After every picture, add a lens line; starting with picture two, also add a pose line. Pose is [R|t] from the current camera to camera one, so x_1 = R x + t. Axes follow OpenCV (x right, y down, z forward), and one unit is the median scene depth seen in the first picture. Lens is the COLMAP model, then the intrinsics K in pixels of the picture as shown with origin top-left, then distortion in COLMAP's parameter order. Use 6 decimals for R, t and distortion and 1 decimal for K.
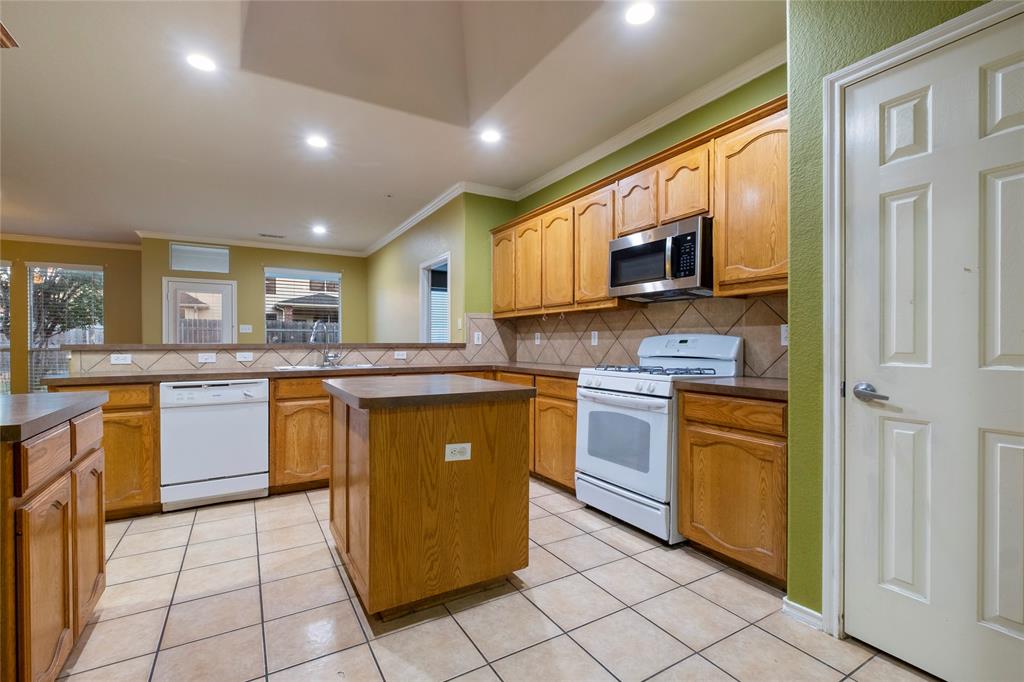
lens RADIAL K [[451.4, 0, 510.9], [0, 451.4, 348.4], [0, 0, 1]] dist [0.001951, -0.002047]
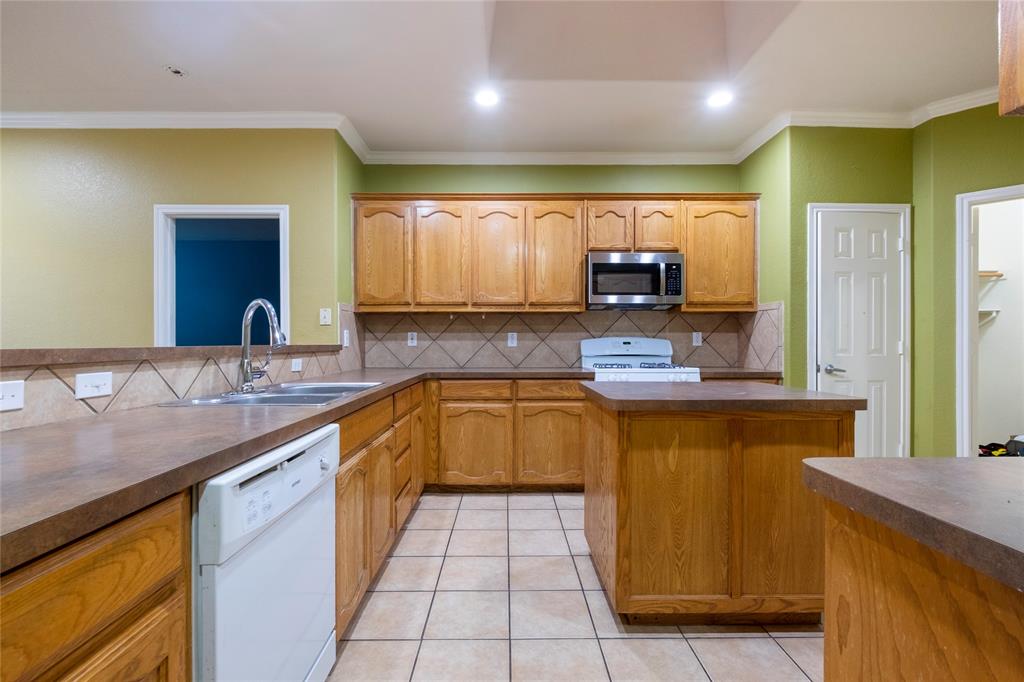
lens RADIAL K [[451.4, 0, 508.6], [0, 451.4, 343.8], [0, 0, 1]] dist [0.001951, -0.002047]
pose [[0.504369, -0.001130, 0.863487, -0.885932], [0.010417, 0.999934, -0.004776, -0.010660], [-0.863425, 0.011404, 0.504348, 0.642879]]
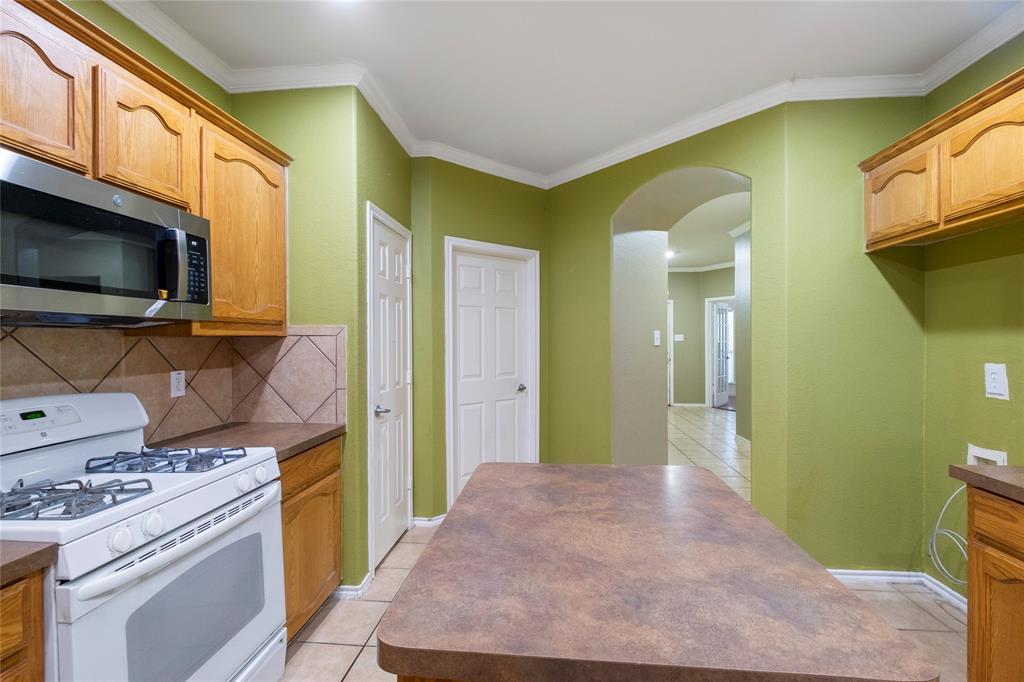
lens RADIAL K [[451.4, 0, 515.8], [0, 451.4, 341.9], [0, 0, 1]] dist [0.001951, -0.002047]
pose [[-0.805574, 0.001166, 0.592494, -0.309110], [0.012518, 0.999808, 0.015052, -0.092364], [-0.592363, 0.019542, -0.805434, 1.075943]]
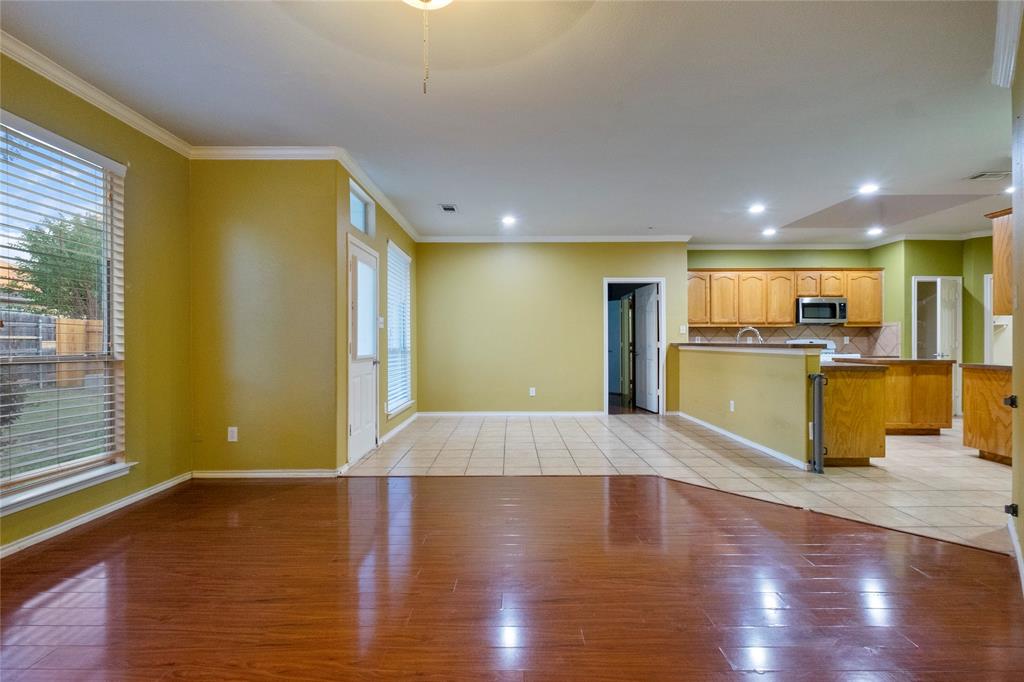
lens RADIAL K [[451.4, 0, 515.0], [0, 451.4, 342.6], [0, 0, 1]] dist [0.001951, -0.002047]
pose [[0.520419, 0.000306, 0.853911, -2.575111], [0.010090, 0.999928, -0.006507, -0.014120], [-0.853852, 0.012002, 0.520378, 1.095487]]
